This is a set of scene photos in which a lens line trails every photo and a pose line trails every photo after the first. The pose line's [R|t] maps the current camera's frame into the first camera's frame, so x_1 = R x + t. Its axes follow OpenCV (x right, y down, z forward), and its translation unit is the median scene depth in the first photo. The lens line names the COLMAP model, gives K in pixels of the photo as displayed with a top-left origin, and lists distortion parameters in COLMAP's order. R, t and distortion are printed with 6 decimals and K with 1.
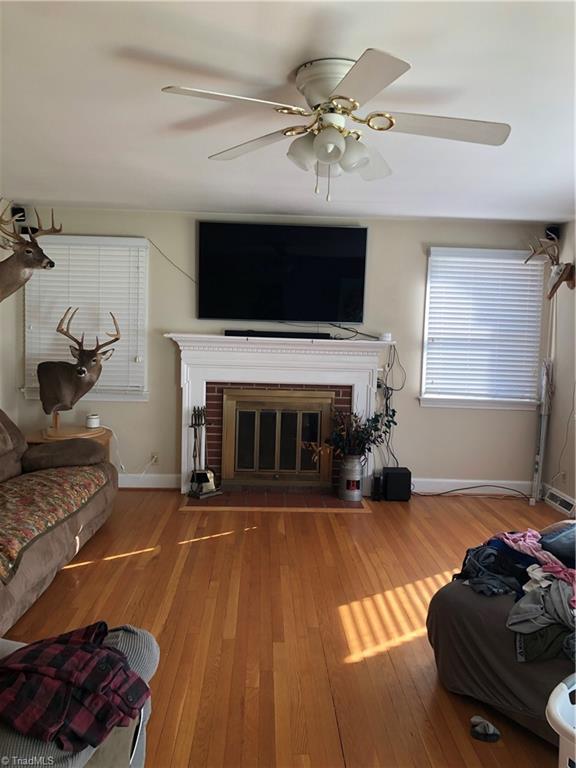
lens RADIAL K [[609.4, 0, 288.0], [0, 609.4, 384.0], [0, 0, 1]] dist [0.098755, -0.207293]
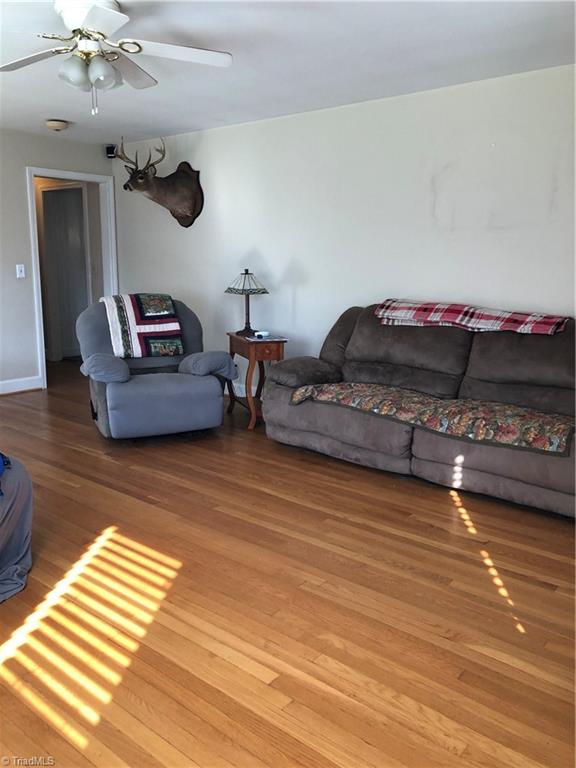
lens RADIAL K [[641.0, 0, 288.0], [0, 641.0, 384.0], [0, 0, 1]] dist [-0.000459, -0.004335]
pose [[-0.667895, 0.108972, -0.736234, 0.413417], [-0.084020, 0.971859, 0.220069, -0.050378], [0.739497, 0.208841, -0.639944, 1.116972]]
